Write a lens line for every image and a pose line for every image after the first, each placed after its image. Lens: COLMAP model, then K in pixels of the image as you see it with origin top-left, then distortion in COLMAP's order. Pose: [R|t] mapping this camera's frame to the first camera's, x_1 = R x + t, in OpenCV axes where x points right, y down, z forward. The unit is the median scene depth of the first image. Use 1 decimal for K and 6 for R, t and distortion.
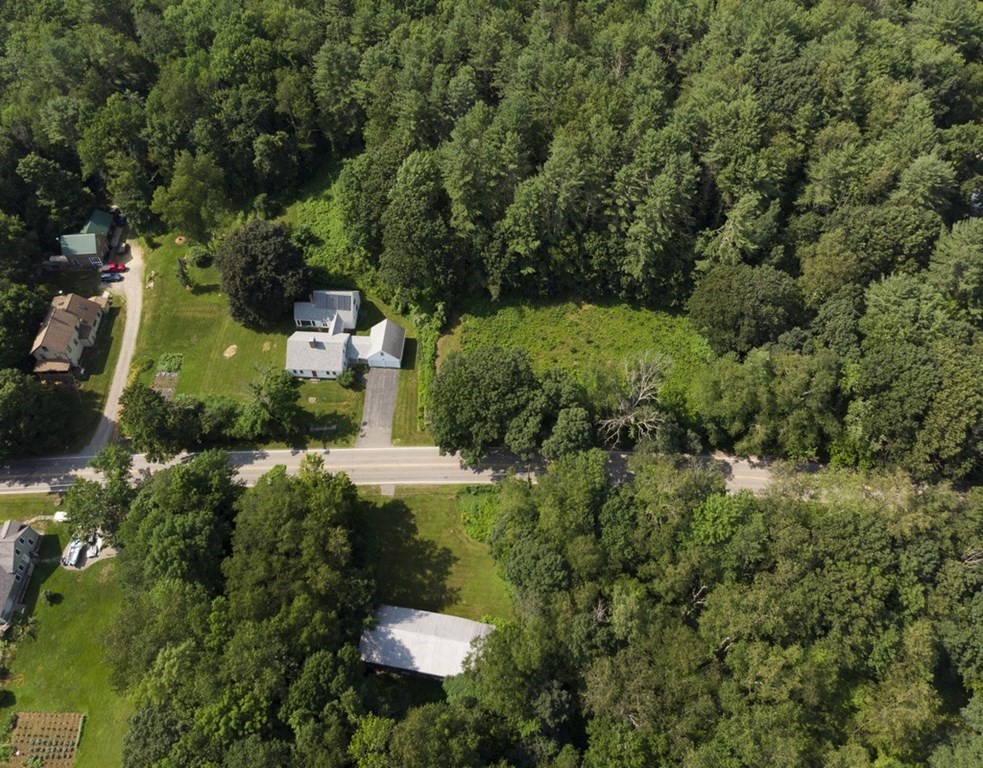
lens RADIAL K [[751.8, 0, 491.5], [0, 751.8, 384.0], [0, 0, 1]] dist [-0.005835, -0.002183]
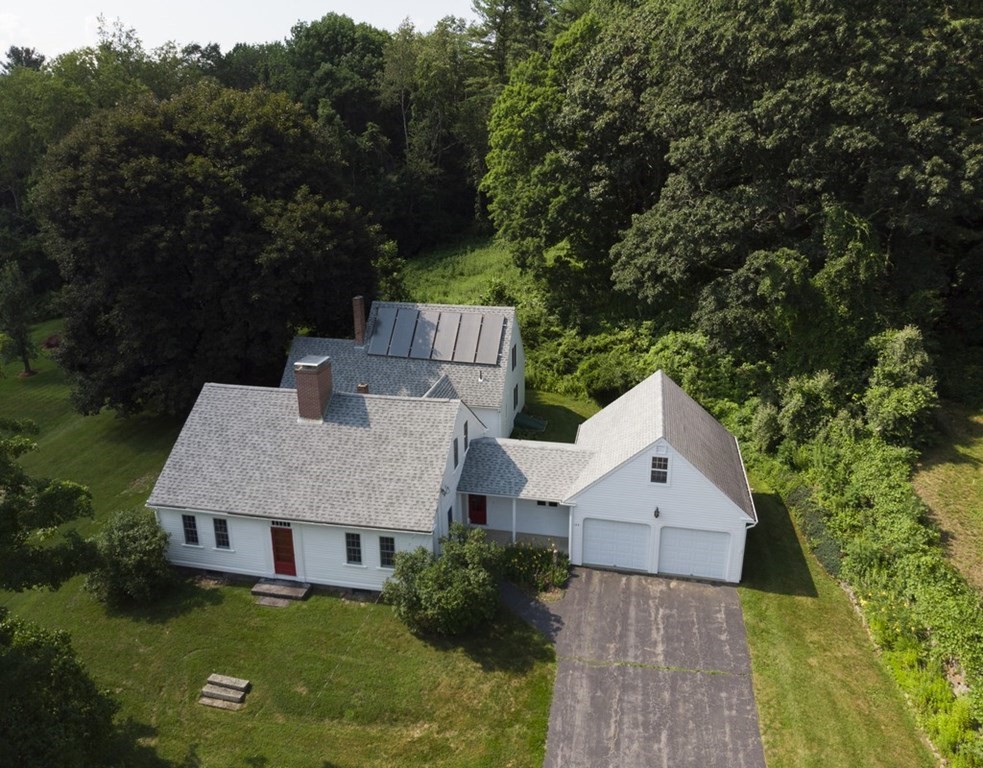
lens RADIAL K [[751.8, 0, 491.5], [0, 751.8, 384.0], [0, 0, 1]] dist [-0.005835, -0.002183]
pose [[0.989972, 0.068010, -0.123817, -0.163609], [-0.125851, 0.822731, -0.554324, 0.049017], [0.064169, 0.564347, 0.823040, 0.823562]]
